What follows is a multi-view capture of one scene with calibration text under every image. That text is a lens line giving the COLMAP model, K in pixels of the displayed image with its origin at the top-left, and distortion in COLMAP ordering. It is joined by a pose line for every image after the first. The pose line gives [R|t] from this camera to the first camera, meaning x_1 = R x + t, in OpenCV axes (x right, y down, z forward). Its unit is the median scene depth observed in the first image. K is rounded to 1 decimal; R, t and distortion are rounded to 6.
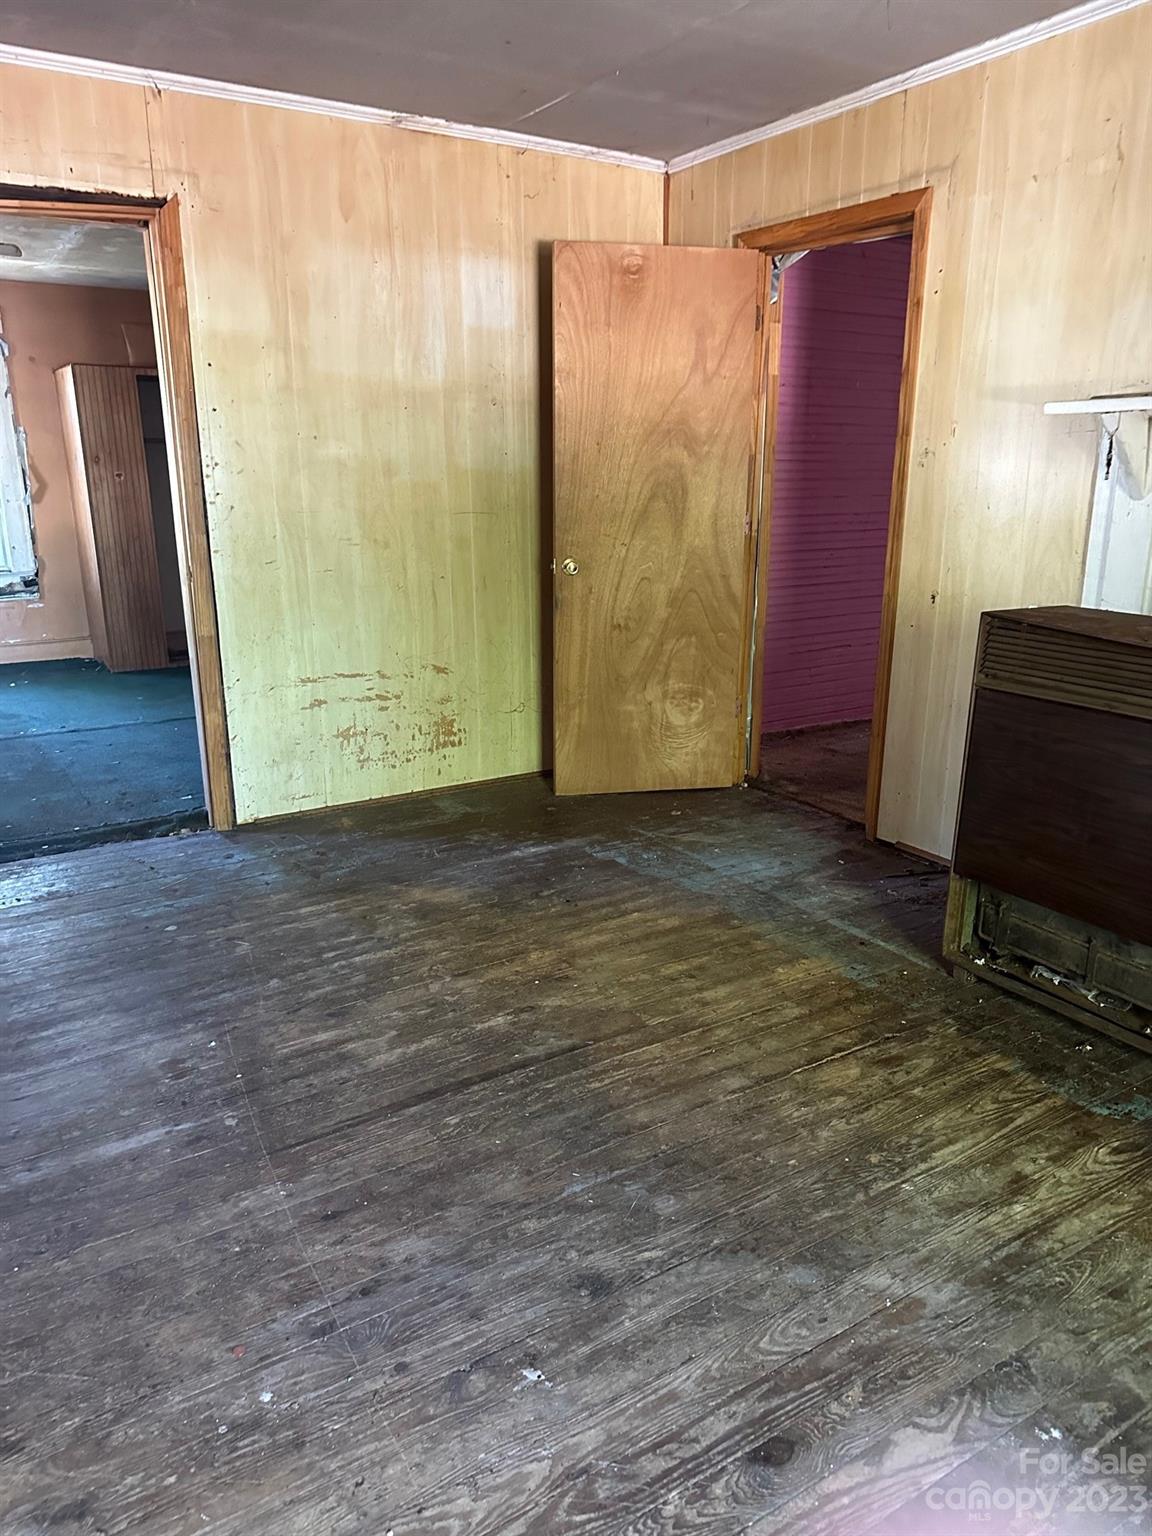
lens RADIAL K [[1081.2, 0, 577.9], [0, 1081.2, 770.7], [0, 0, 1]] dist [0.001353, -0.009270]
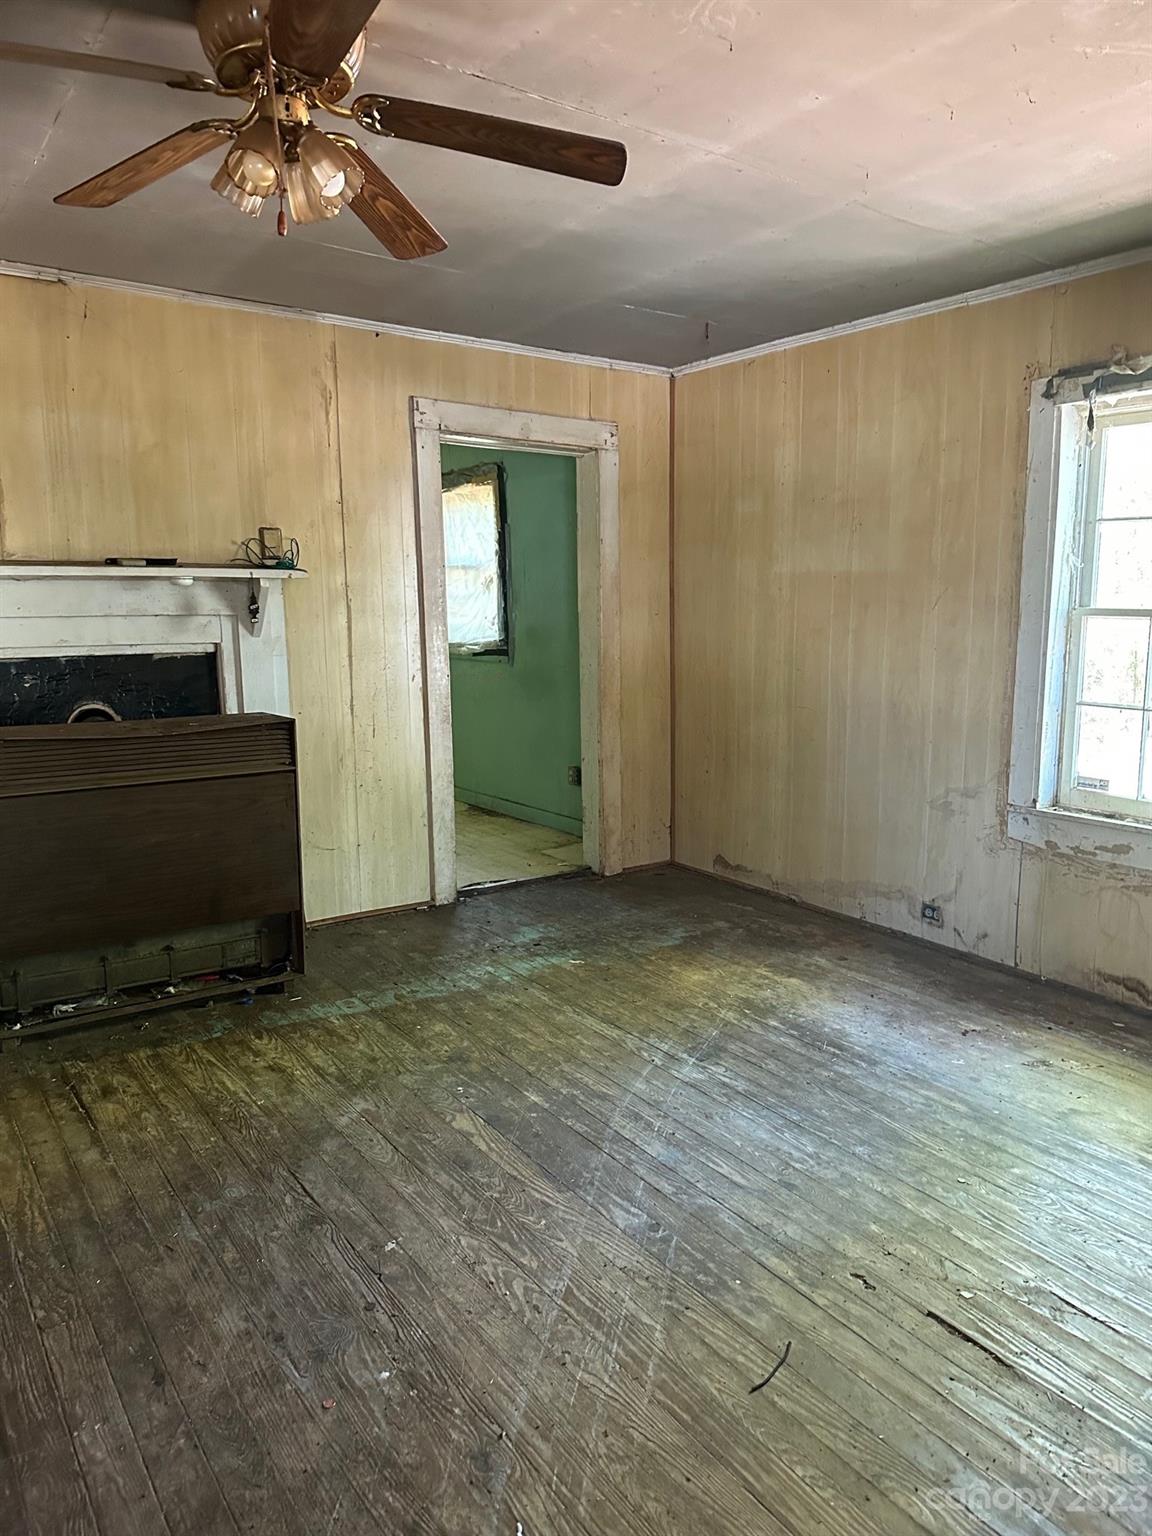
lens RADIAL K [[1081.2, 0, 579.1], [0, 1081.2, 769.8], [0, 0, 1]] dist [0.001353, -0.009270]
pose [[-0.031306, -0.167637, 0.985352, -0.960084], [0.284401, 0.943590, 0.169568, -0.143308], [-0.958194, 0.285543, 0.018136, 0.399980]]
